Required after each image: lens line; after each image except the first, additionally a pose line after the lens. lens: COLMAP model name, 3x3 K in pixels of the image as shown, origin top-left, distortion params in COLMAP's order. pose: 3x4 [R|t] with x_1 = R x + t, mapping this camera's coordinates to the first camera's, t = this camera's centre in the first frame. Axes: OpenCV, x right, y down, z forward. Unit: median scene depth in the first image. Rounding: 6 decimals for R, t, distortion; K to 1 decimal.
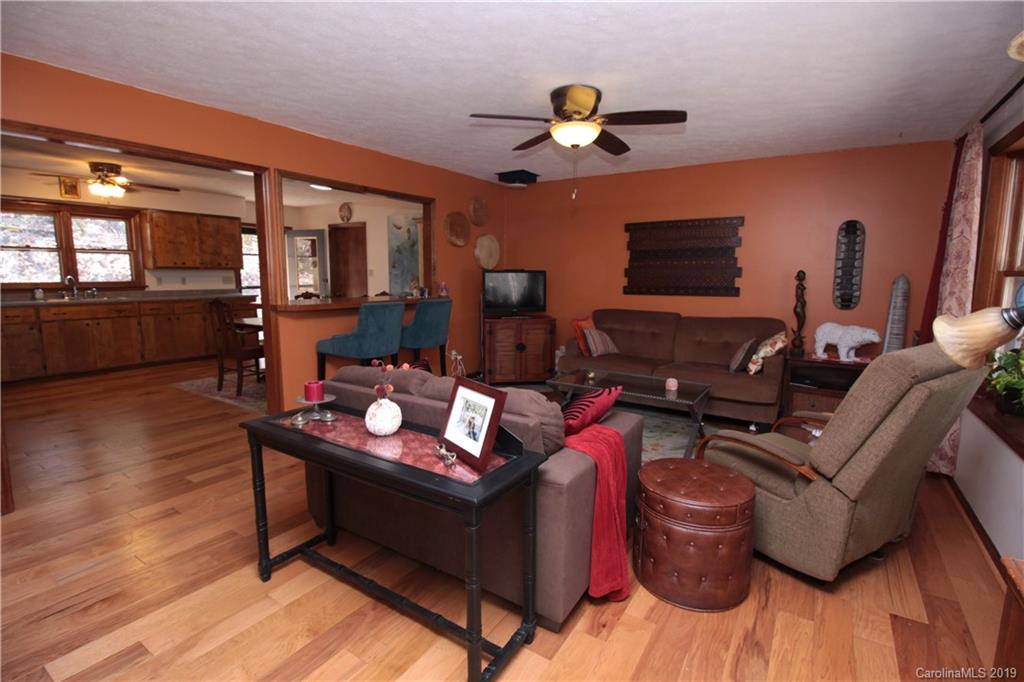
lens RADIAL K [[470.9, 0, 528.7], [0, 470.9, 340.4], [0, 0, 1]] dist [-0.019908, -0.004141]
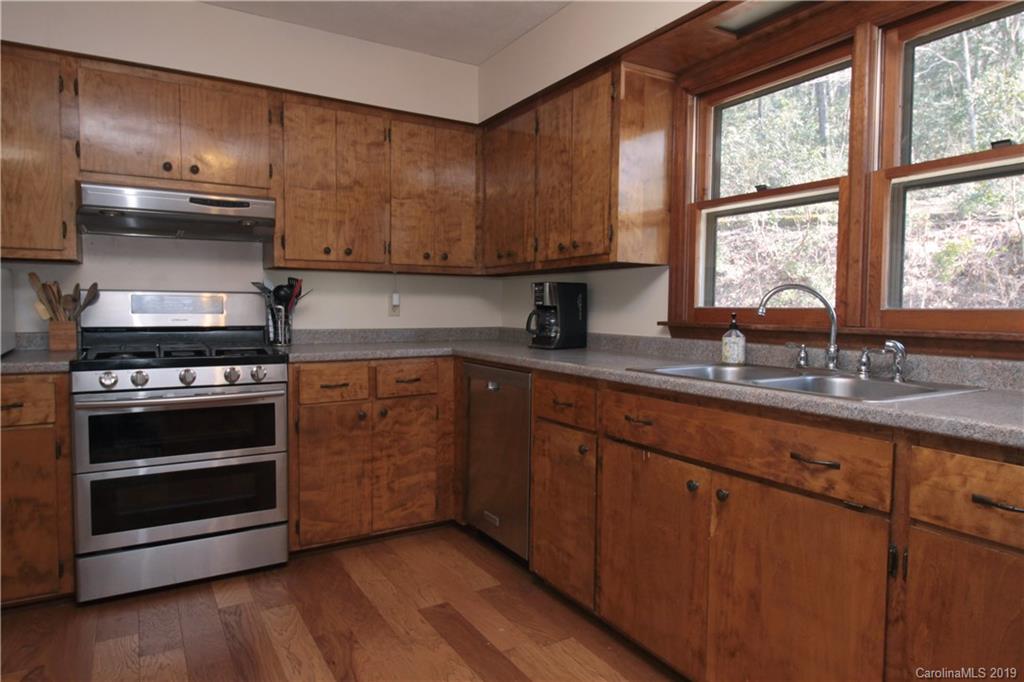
lens RADIAL K [[633.4, 0, 520.3], [0, 633.4, 339.0], [0, 0, 1]] dist [0.015286, -0.006805]
pose [[-0.460816, 0.023380, -0.887188, -0.680077], [-0.143279, 0.984580, 0.100368, -0.134460], [0.875854, 0.173366, -0.450360, 1.122381]]
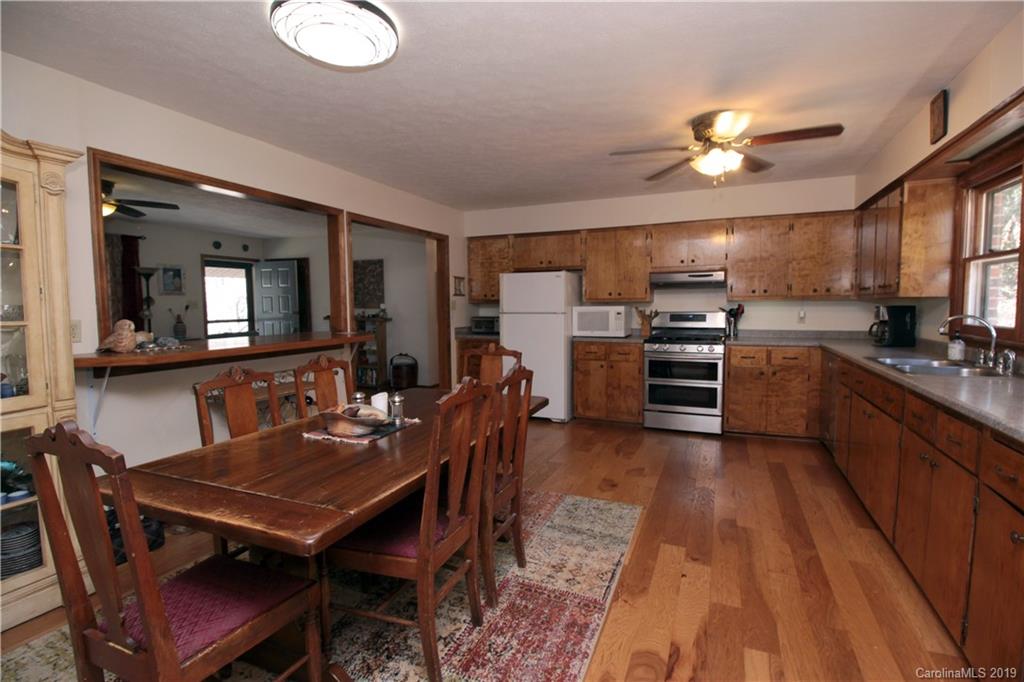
lens RADIAL K [[486.2, 0, 512.7], [0, 486.2, 335.8], [0, 0, 1]] dist [-0.010273, -0.008149]
pose [[-0.991284, 0.000765, -0.131738, -0.554061], [-0.026366, 0.978598, 0.204083, -0.221891], [0.129075, 0.205778, -0.970049, 1.524816]]
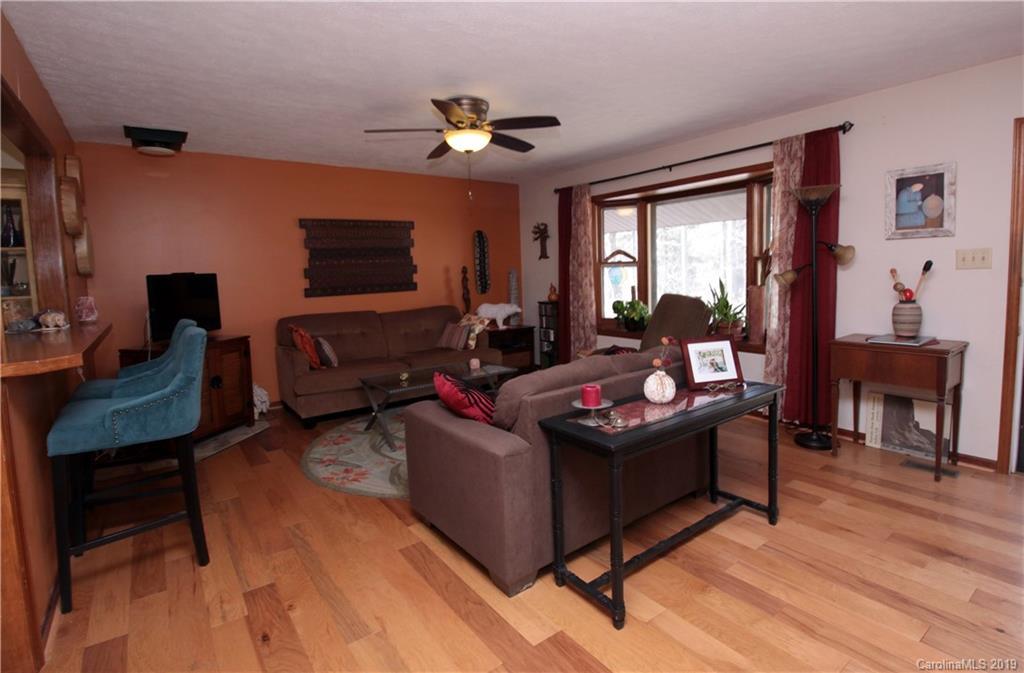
lens RADIAL K [[486.2, 0, 535.8], [0, 486.2, 320.0], [0, 0, 1]] dist [-0.010273, -0.008149]
pose [[0.350233, -0.113974, 0.929703, -0.511476], [0.161462, 0.985057, 0.059935, -0.041746], [-0.922641, 0.129121, 0.363402, 0.279234]]
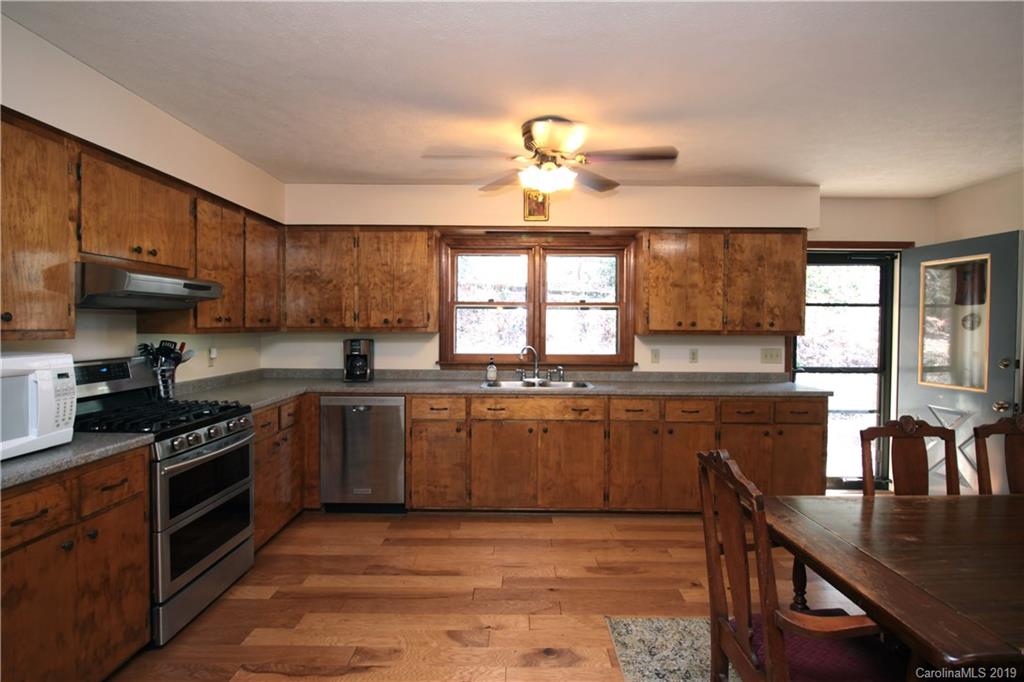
lens RADIAL K [[526.2, 0, 516.4], [0, 526.2, 338.5], [0, 0, 1]] dist [-0.002848, -0.001644]
pose [[0.519196, 0.008531, -0.854613, -0.429616], [-0.120094, 0.990757, -0.063070, -0.111706], [0.846176, 0.135379, 0.515421, 0.669305]]
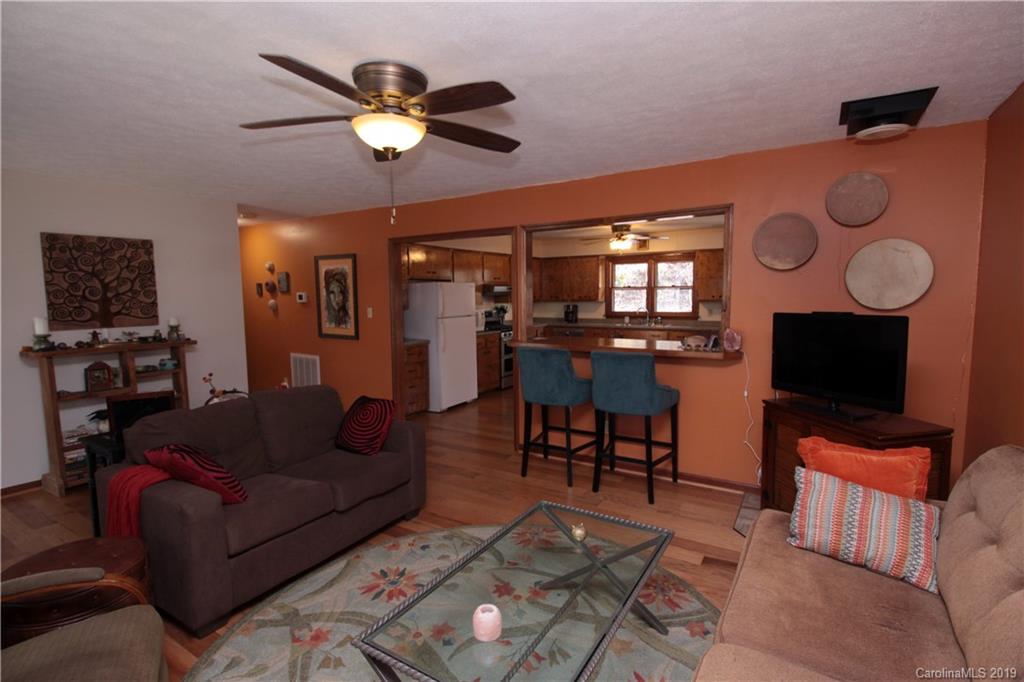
lens RADIAL K [[486.2, 0, 515.7], [0, 486.2, 338.1], [0, 0, 1]] dist [-0.010273, -0.008149]
pose [[0.009024, 0.076858, -0.997001, 0.468495], [-0.129849, 0.988690, 0.075042, -0.119717], [0.991493, 0.128782, 0.018902, 0.669844]]
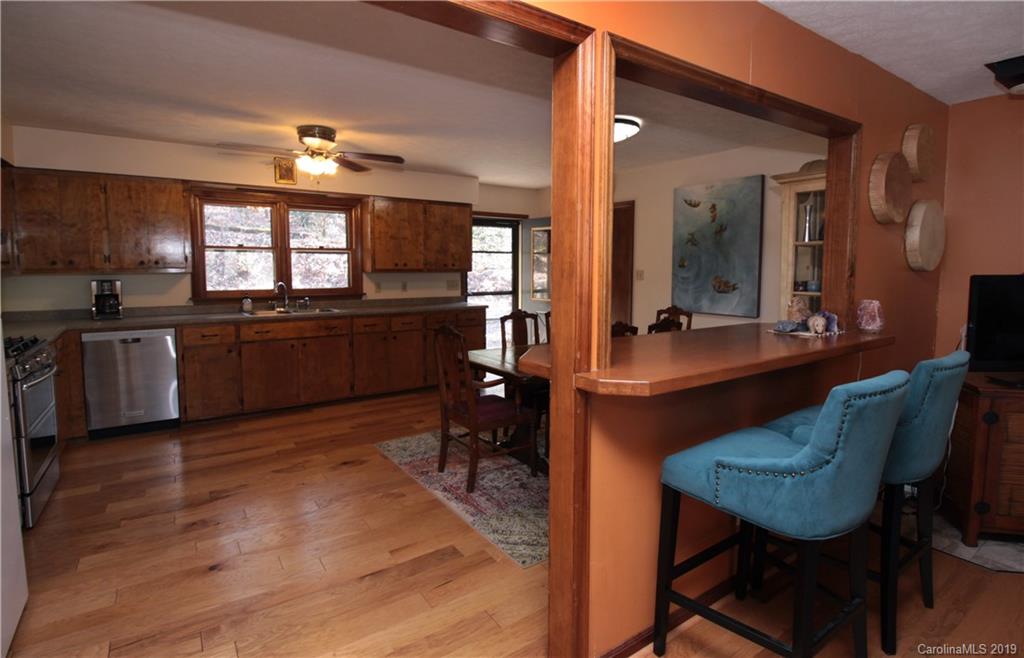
lens RADIAL K [[510.0, 0, 527.9], [0, 510.0, 303.6], [0, 0, 1]] dist [-0.001191, -0.002505]
pose [[0.919651, 0.015032, -0.392449, -0.285081], [-0.043758, 0.996967, -0.064355, -0.071317], [0.390291, 0.076357, 0.917520, 0.394715]]
